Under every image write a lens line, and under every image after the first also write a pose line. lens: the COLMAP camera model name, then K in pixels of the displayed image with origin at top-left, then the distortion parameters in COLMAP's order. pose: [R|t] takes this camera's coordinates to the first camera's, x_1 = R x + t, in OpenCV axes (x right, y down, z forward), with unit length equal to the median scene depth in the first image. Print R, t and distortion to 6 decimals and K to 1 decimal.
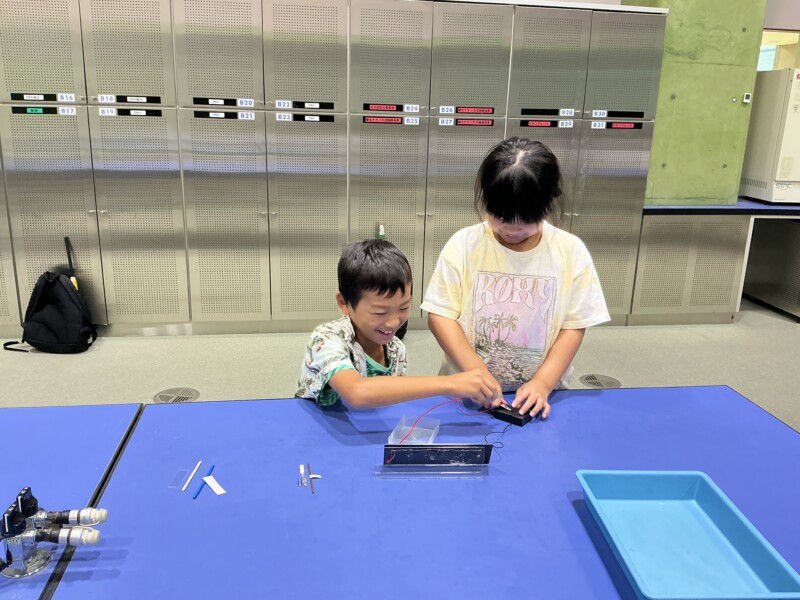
lens RADIAL K [[670.1, 0, 401.9], [0, 670.1, 304.7], [0, 0, 1]] dist [0.118060, -0.248478]
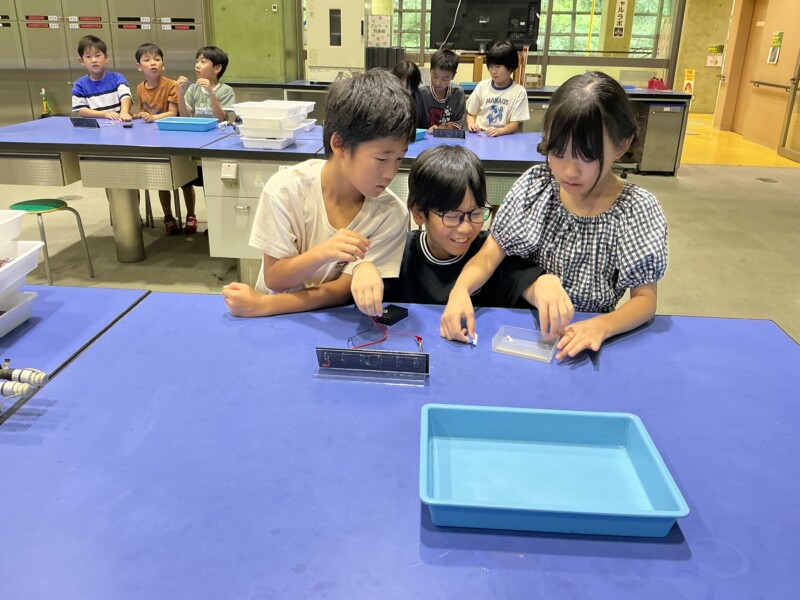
lens RADIAL K [[676.1, 0, 397.2], [0, 676.1, 299.7], [0, 0, 1]] dist [0.059150, -0.125114]
pose [[0.976892, 0.072776, -0.200960, 1.146260], [-0.052513, 0.993149, 0.104387, 0.172104], [0.207180, -0.091422, 0.974022, -0.496232]]
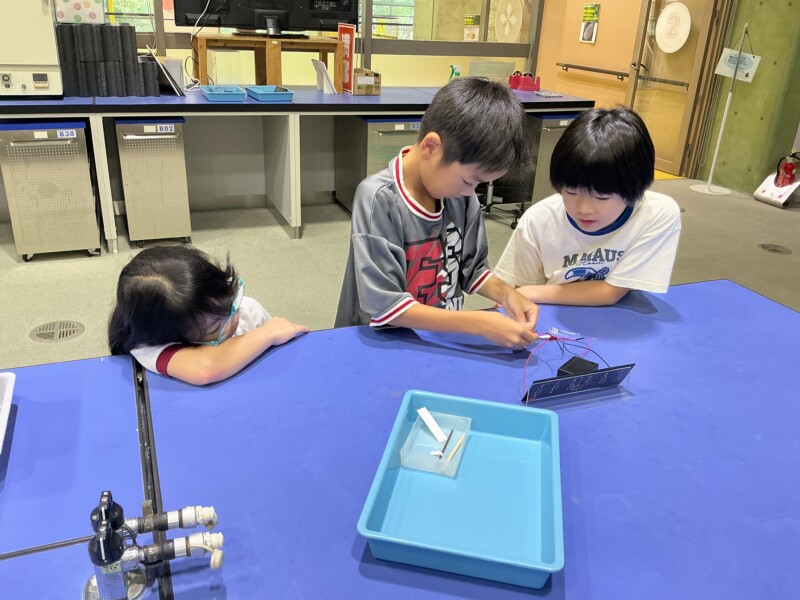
lens RADIAL K [[668.2, 0, 398.9], [0, 668.2, 295.9], [0, 0, 1]] dist [0.125699, -0.245038]
pose [[0.972365, -0.073520, 0.221589, 0.904371], [0.041015, 0.988155, 0.147876, -0.031019], [-0.229837, -0.134701, 0.963862, 0.198637]]
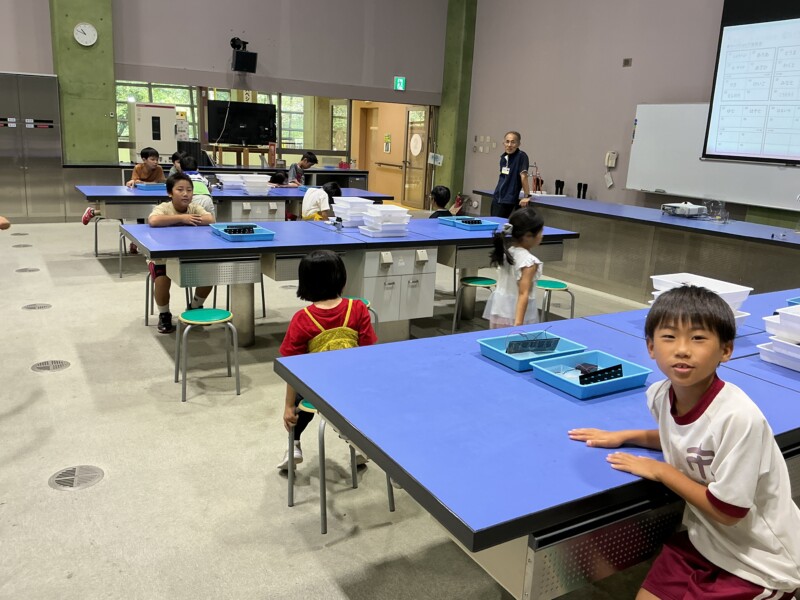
lens RADIAL K [[668.2, 0, 398.9], [0, 668.2, 295.9], [0, 0, 1]] dist [0.125699, -0.245038]
pose [[0.926934, -0.069929, 0.368650, 0.525838], [0.076541, 0.997061, -0.003323, 0.362147], [-0.367335, 0.031297, 0.929562, -1.382768]]
